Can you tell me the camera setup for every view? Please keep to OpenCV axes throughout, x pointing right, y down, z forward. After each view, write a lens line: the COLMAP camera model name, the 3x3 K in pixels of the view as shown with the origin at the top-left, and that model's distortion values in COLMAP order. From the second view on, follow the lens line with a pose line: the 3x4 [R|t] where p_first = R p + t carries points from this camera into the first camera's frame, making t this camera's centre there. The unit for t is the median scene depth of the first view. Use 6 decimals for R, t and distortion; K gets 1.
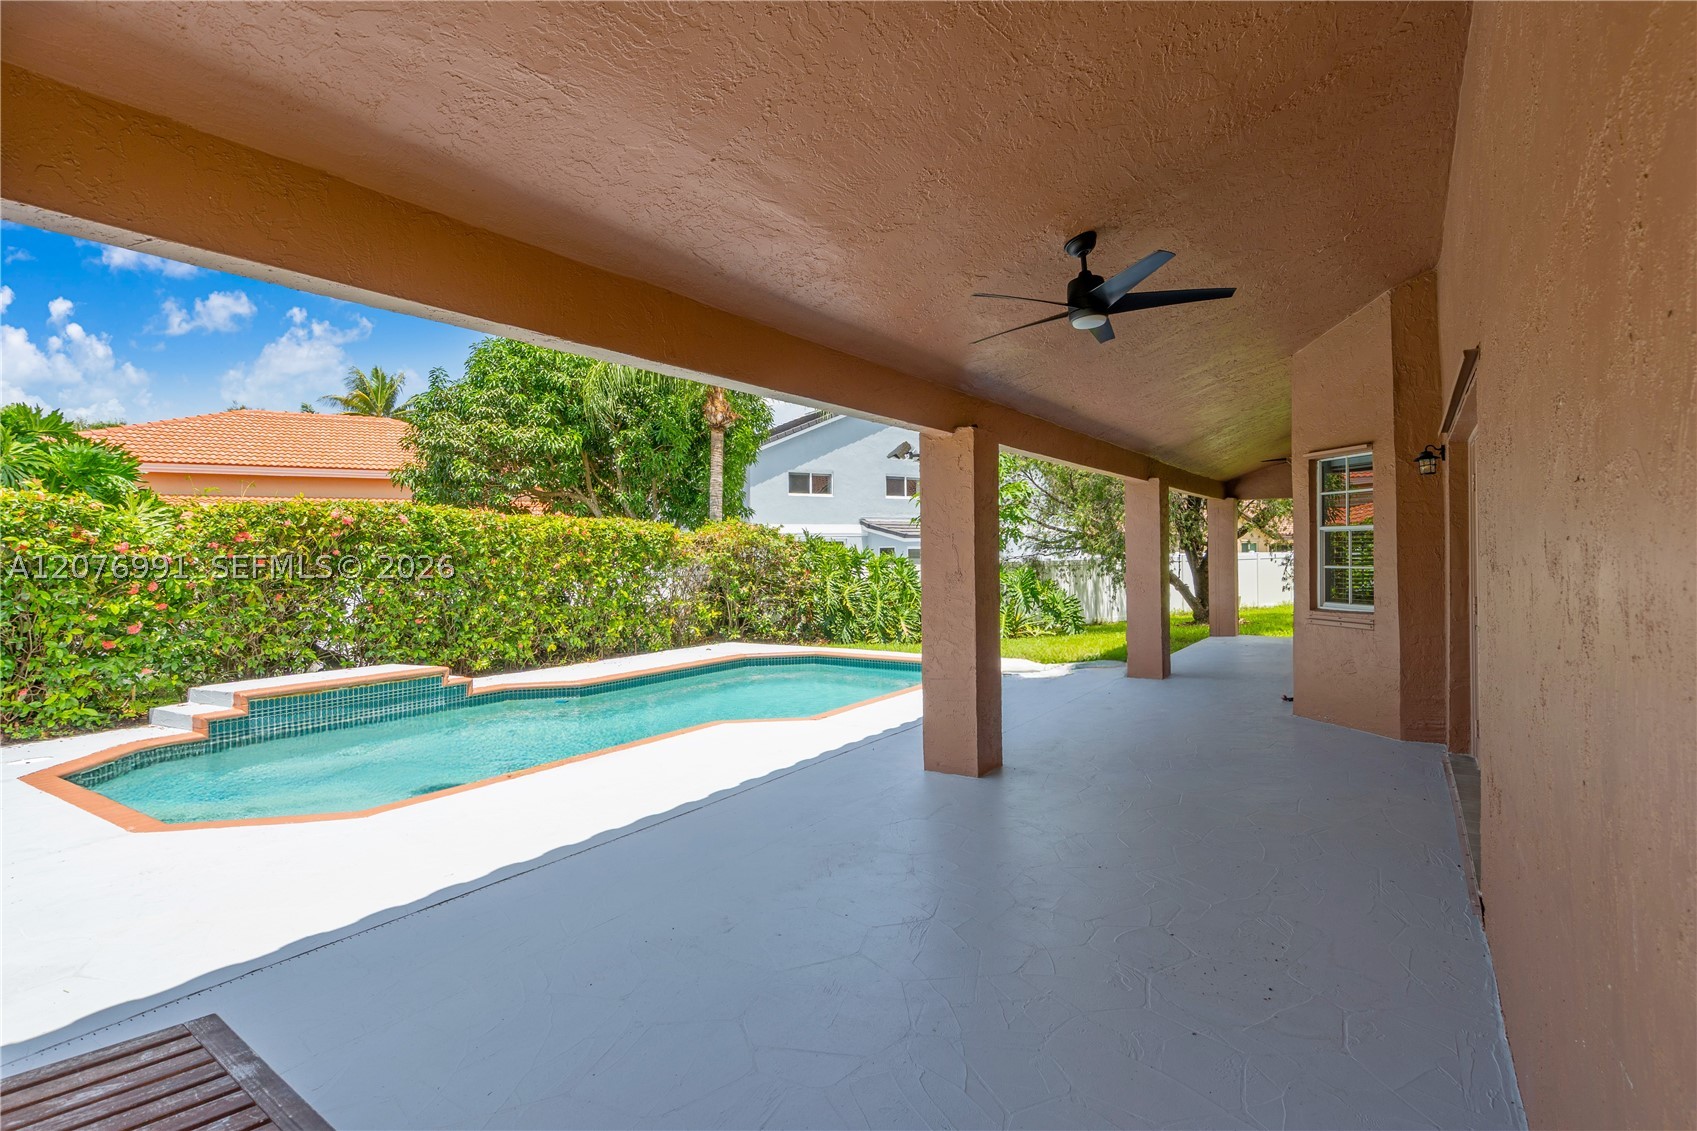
lens RADIAL K [[796.0, 0, 853.2], [0, 796.0, 555.5], [0, 0, 1]] dist [-0.002307, -0.000179]
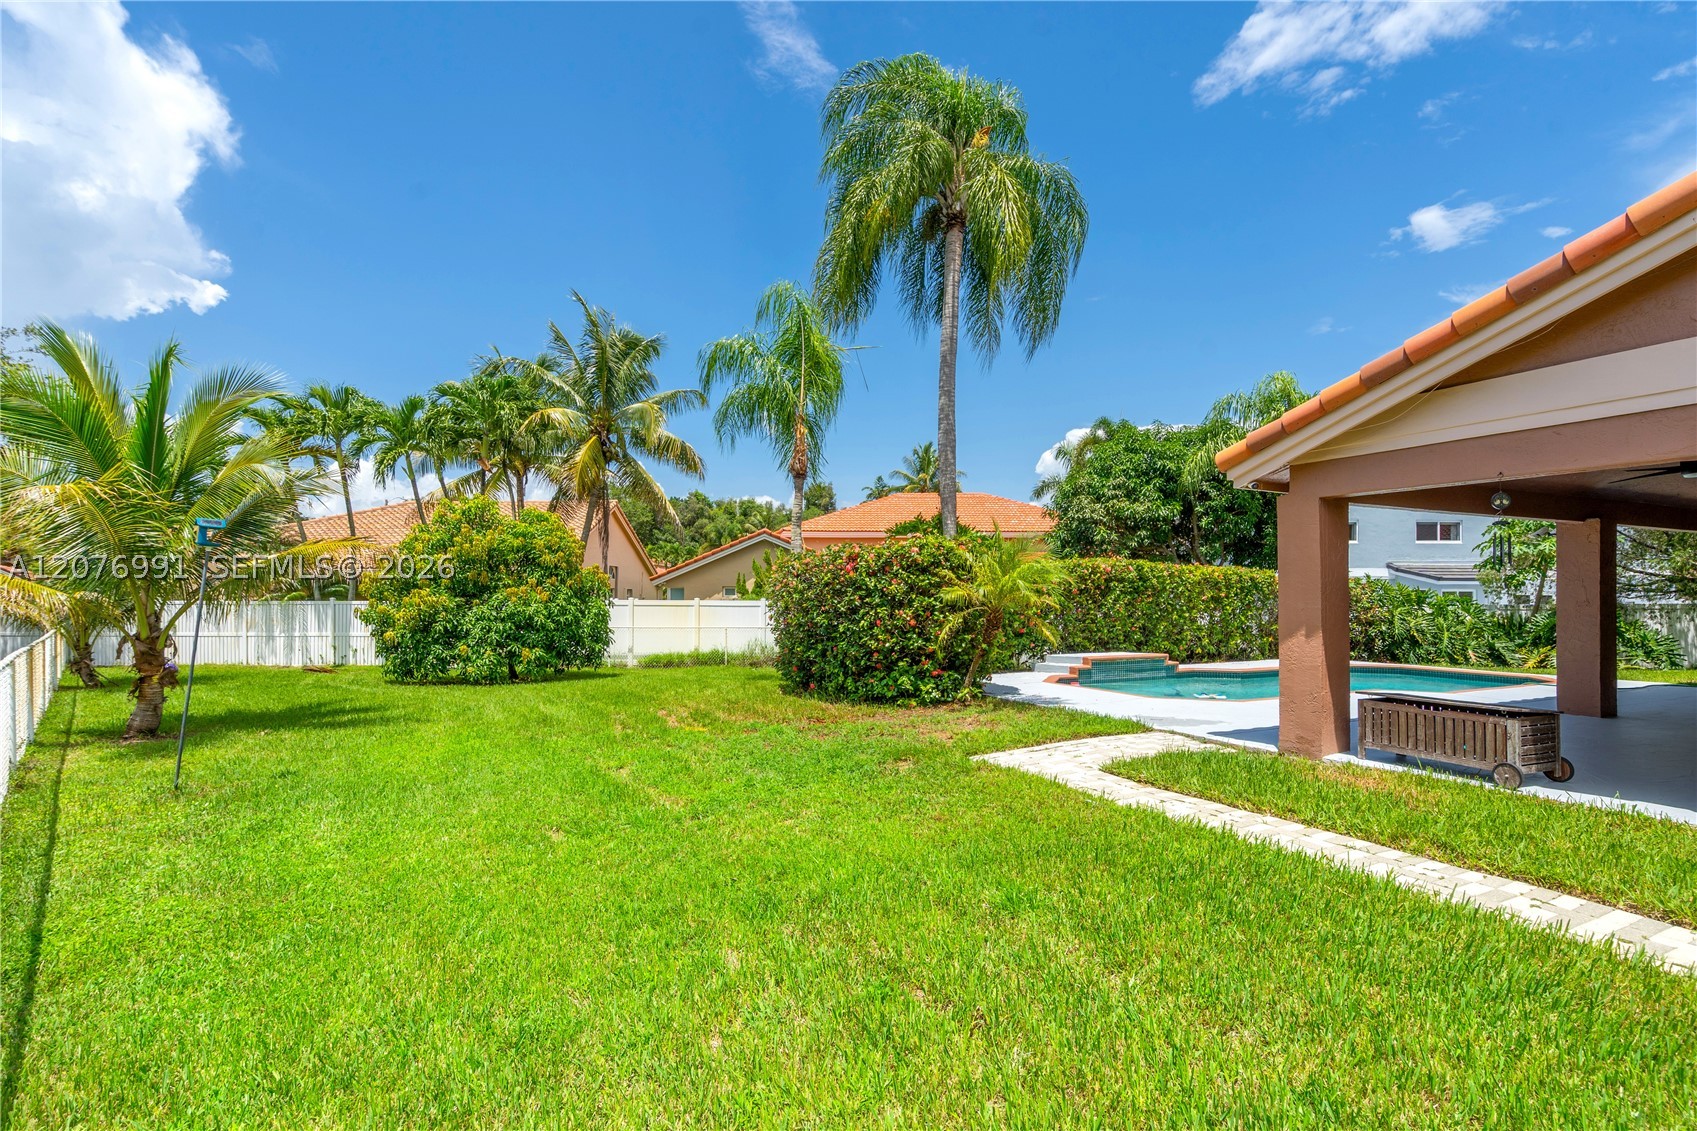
lens RADIAL K [[781.8, 0, 849.6], [0, 781.8, 589.0], [0, 0, 1]] dist [0.002680, 0.000299]
pose [[0.863178, 0.009892, -0.504803, -0.152589], [-0.014885, 0.999872, -0.005858, 0.011345], [0.504681, 0.012570, 0.863215, -0.502835]]
